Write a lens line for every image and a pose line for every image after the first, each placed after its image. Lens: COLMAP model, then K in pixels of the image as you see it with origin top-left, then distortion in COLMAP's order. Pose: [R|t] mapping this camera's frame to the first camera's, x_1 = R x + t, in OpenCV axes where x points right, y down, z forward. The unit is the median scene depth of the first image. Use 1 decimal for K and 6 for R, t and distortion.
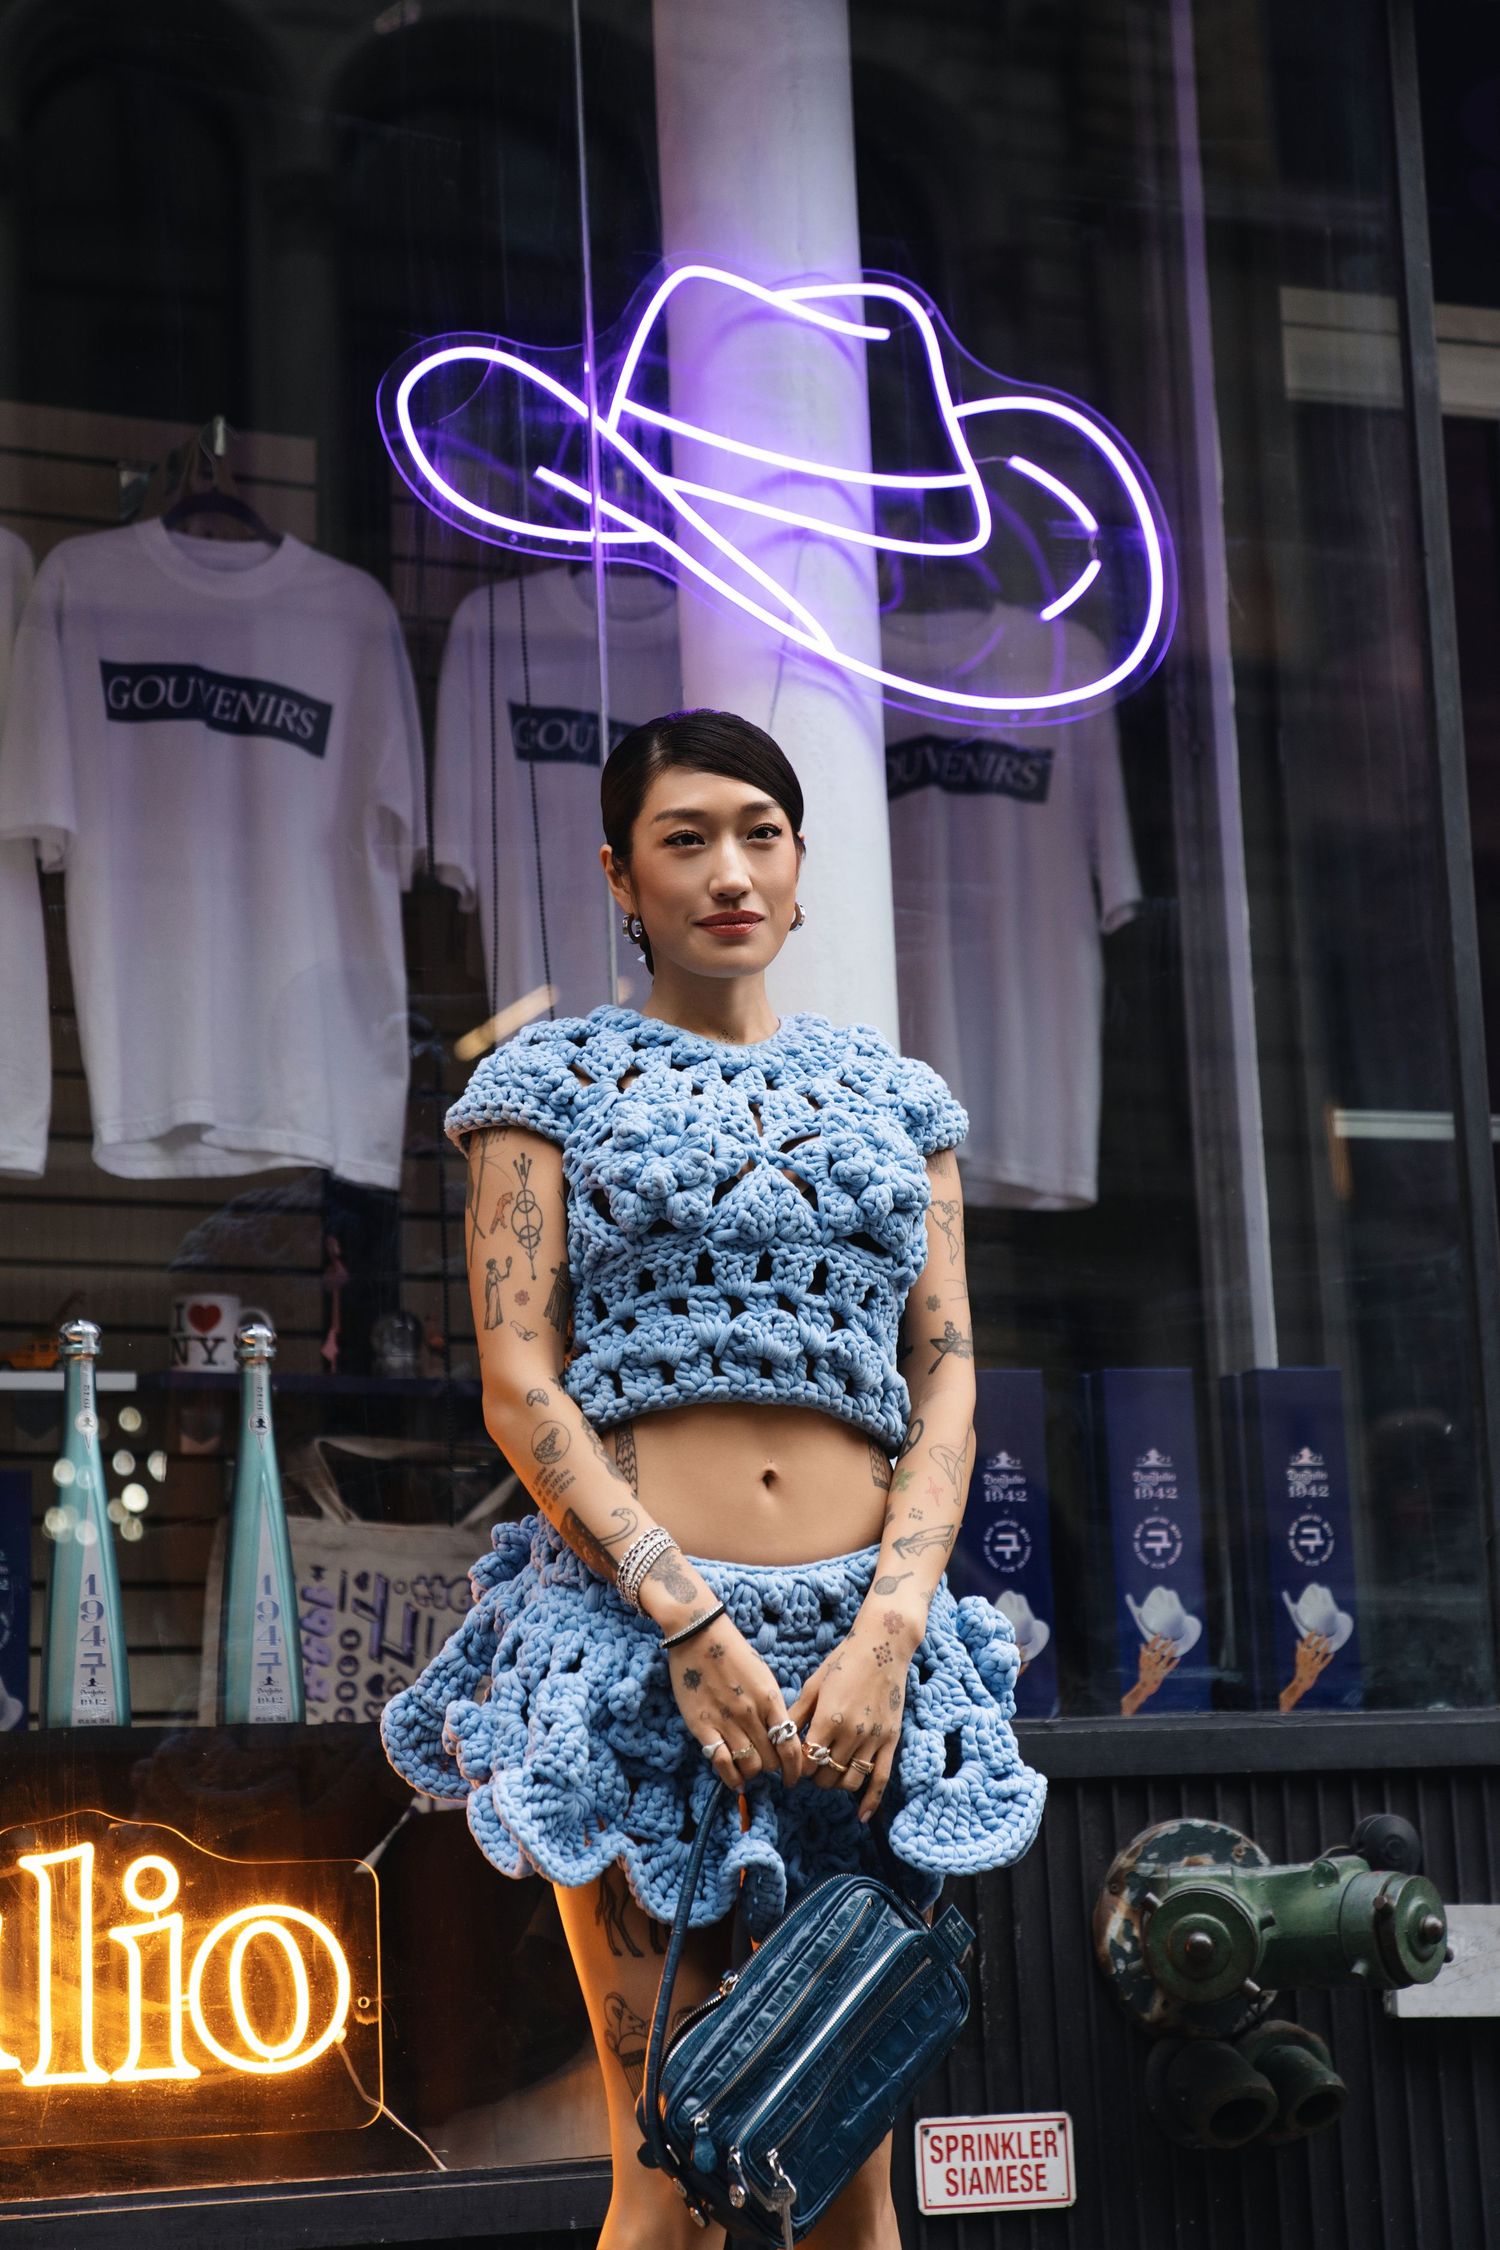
lens RADIAL K [[4302.5, 0, 750.0], [0, 4302.5, 1125.0], [0, 0, 1]] dist [0.071173, -0.162847]
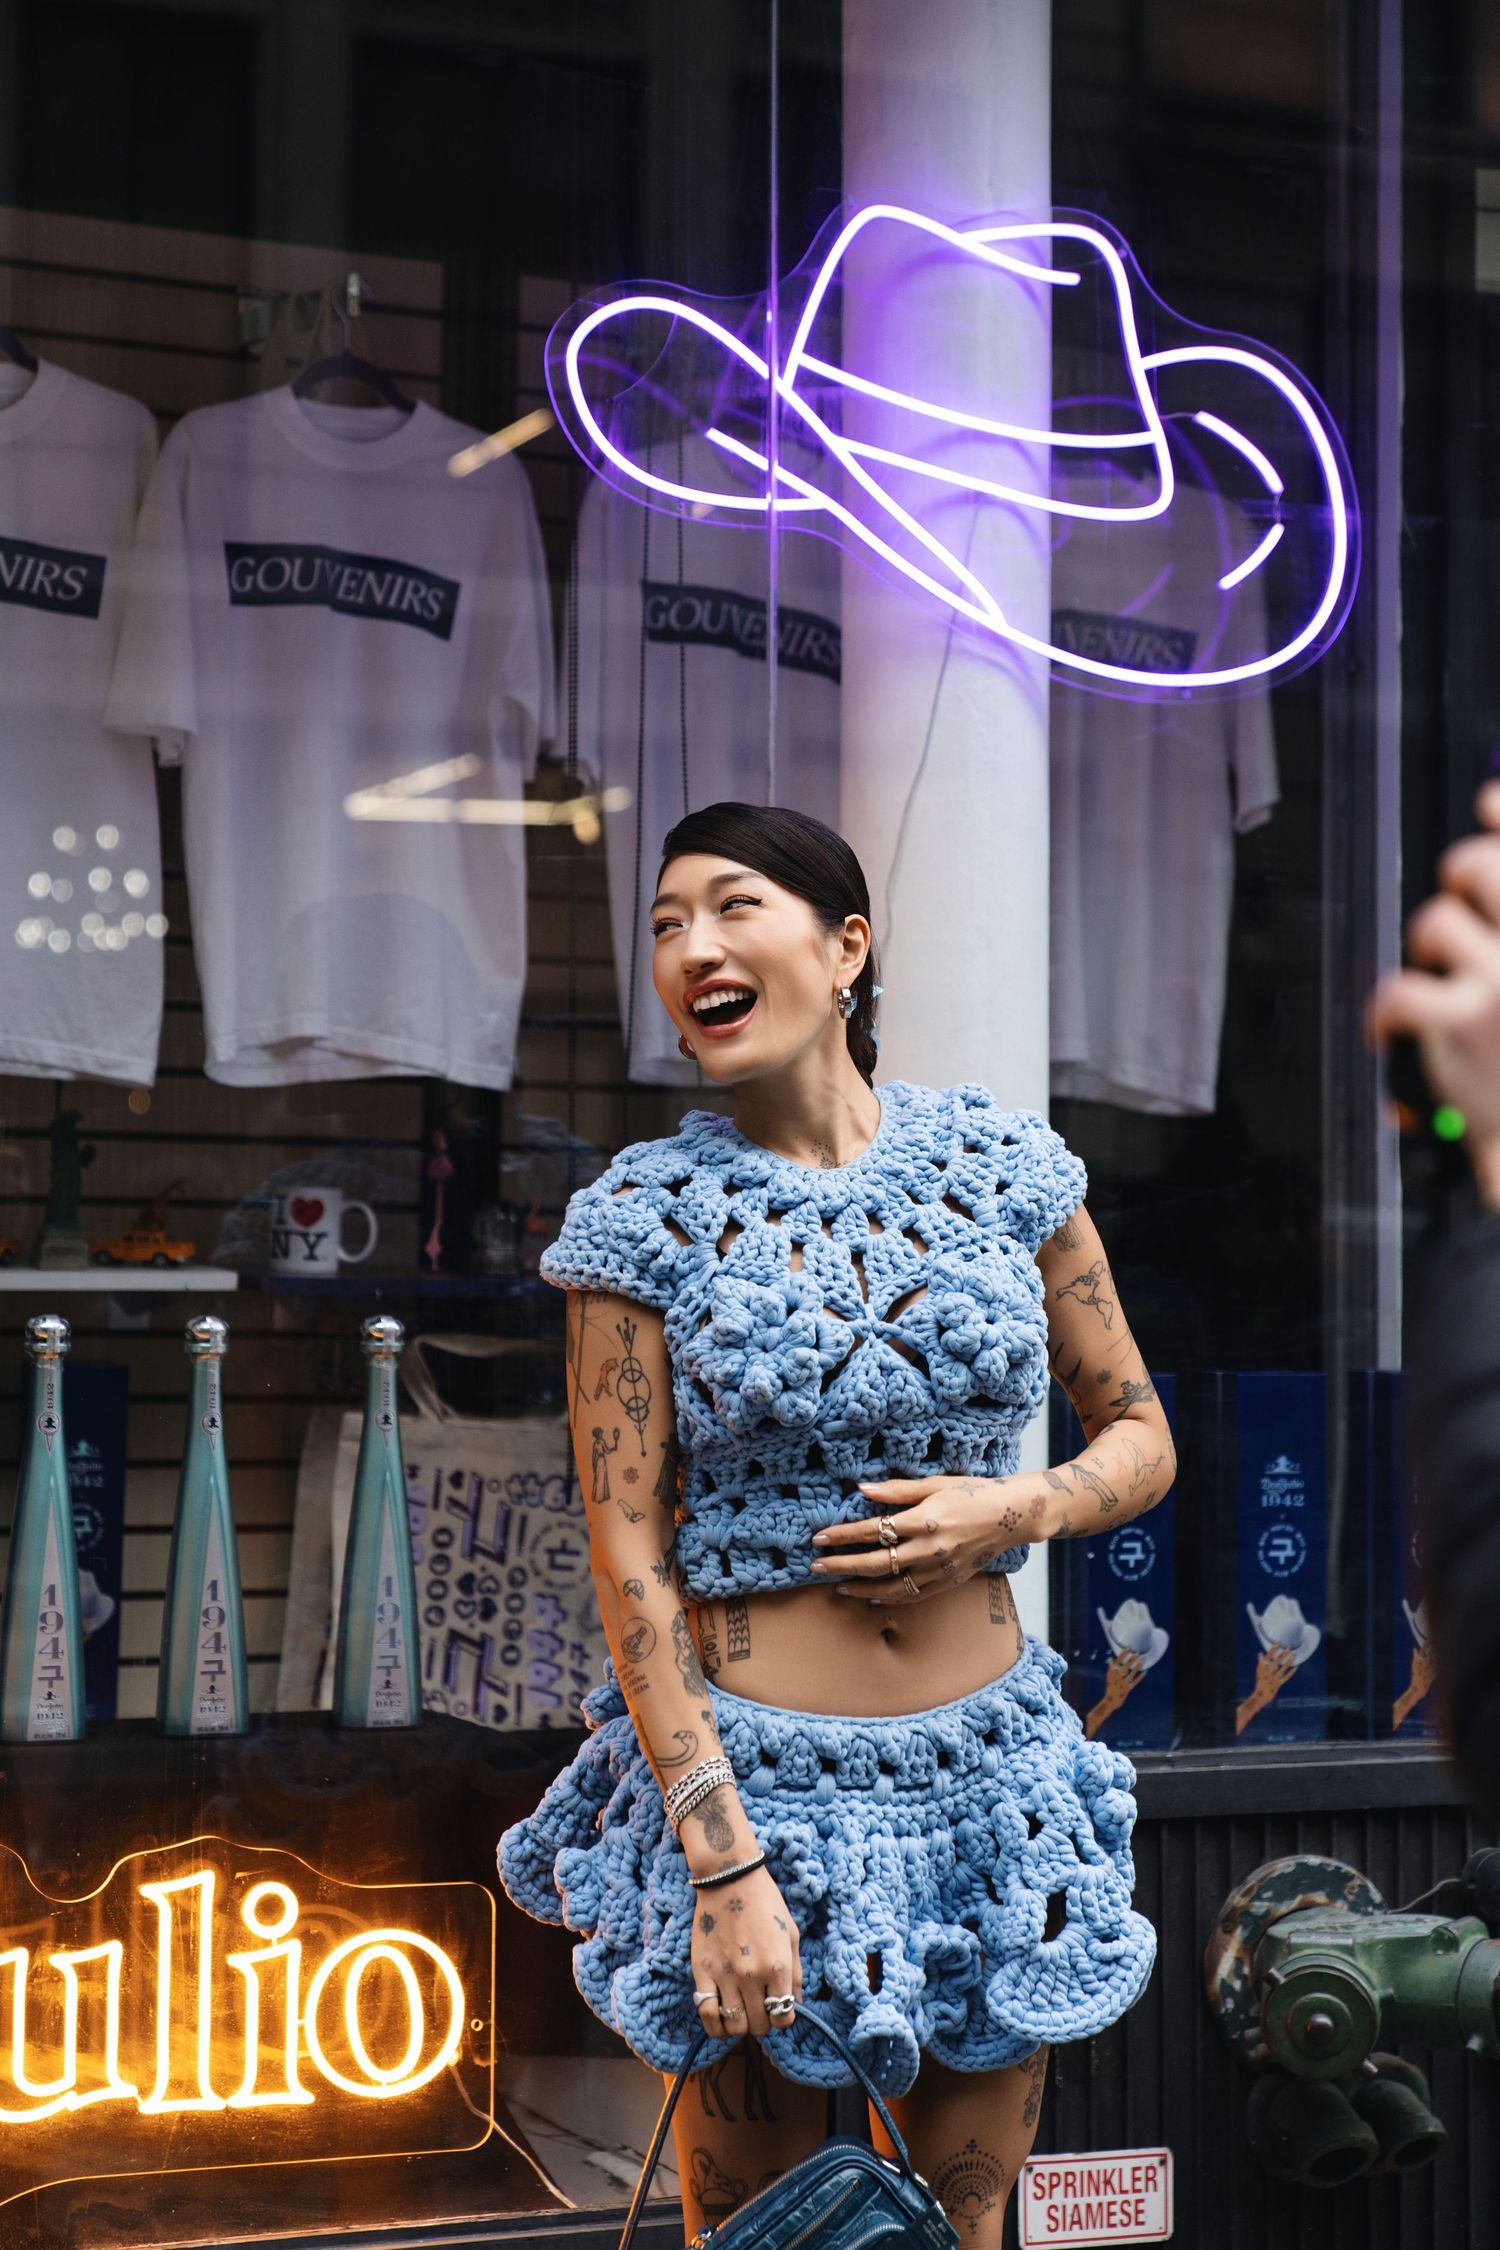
lens RADIAL K [[4302.5, 0, 750.0], [0, 4302.5, 1125.0], [0, 0, 1]] dist [0.071173, -0.162847]
pose [[0.998798, 0.047353, 0.012635, -0.044279], [-0.048661, 0.988866, 0.140631, -0.132684], [-0.005835, -0.141077, 0.989981, 0.036103]]
